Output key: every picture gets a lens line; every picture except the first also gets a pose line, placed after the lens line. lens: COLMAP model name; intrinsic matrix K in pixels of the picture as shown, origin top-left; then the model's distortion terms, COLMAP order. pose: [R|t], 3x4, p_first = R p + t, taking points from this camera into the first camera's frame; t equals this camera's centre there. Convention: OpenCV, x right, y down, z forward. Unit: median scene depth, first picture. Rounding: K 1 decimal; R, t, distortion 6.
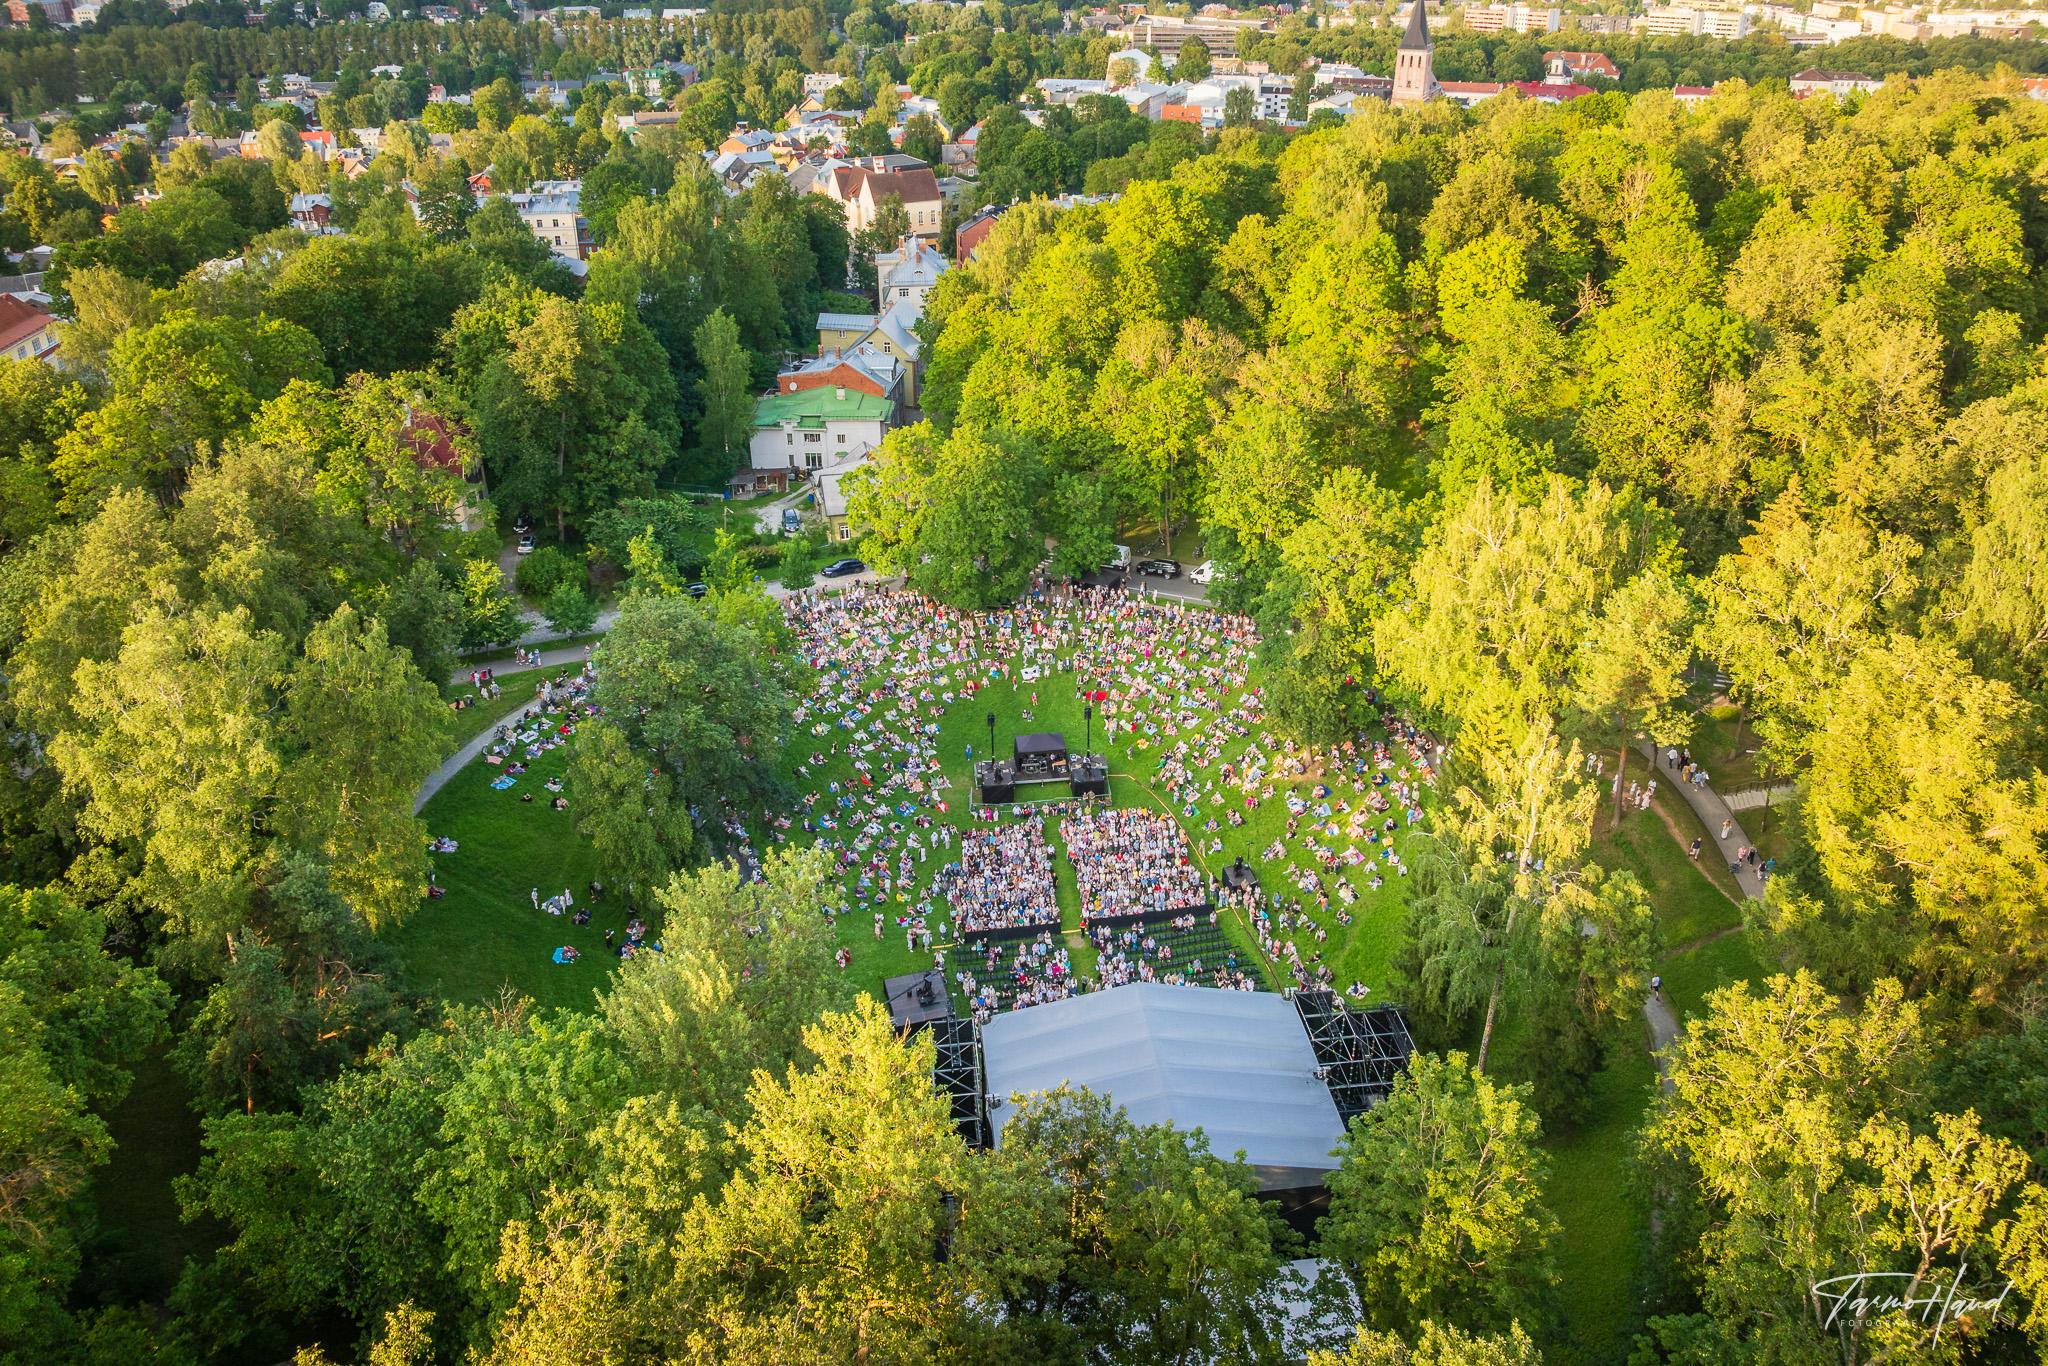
lens RADIAL K [[1436.1, 0, 1028.1], [0, 1436.1, 604.1], [0, 0, 1]] dist [-0.023494, -0.006114]
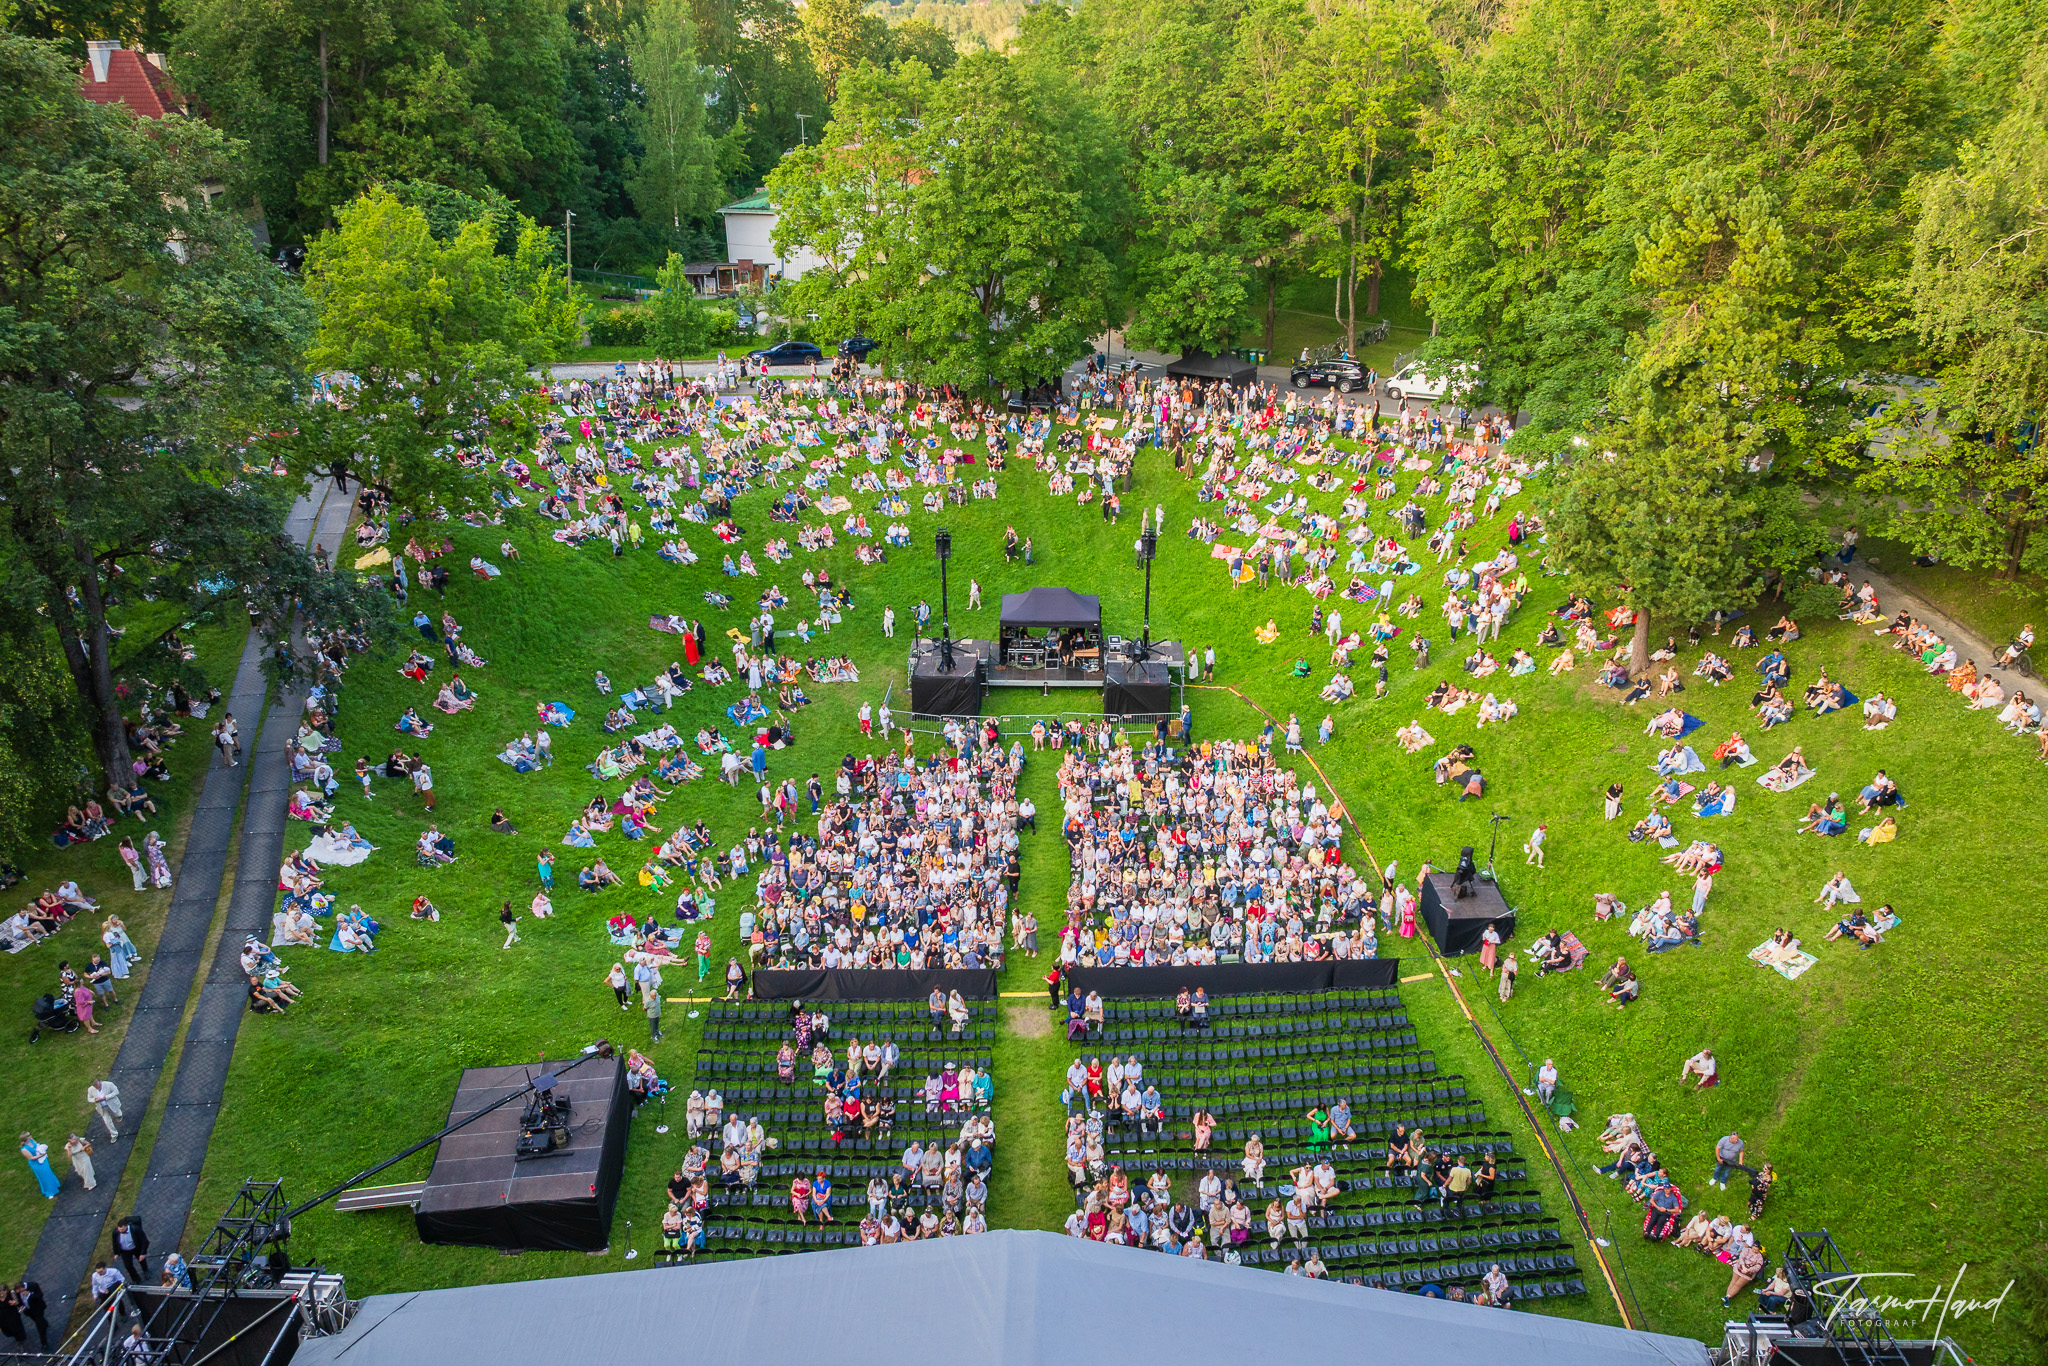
lens RADIAL K [[1436.4, 0, 1030.7], [0, 1436.4, 682.8], [0, 0, 1]] dist [-0.029024, -0.022604]
pose [[0.989671, 0.067147, -0.126659, 0.065646], [-0.066995, 0.997738, 0.005463, 0.120733], [0.126740, 0.003079, 0.991931, 0.523663]]
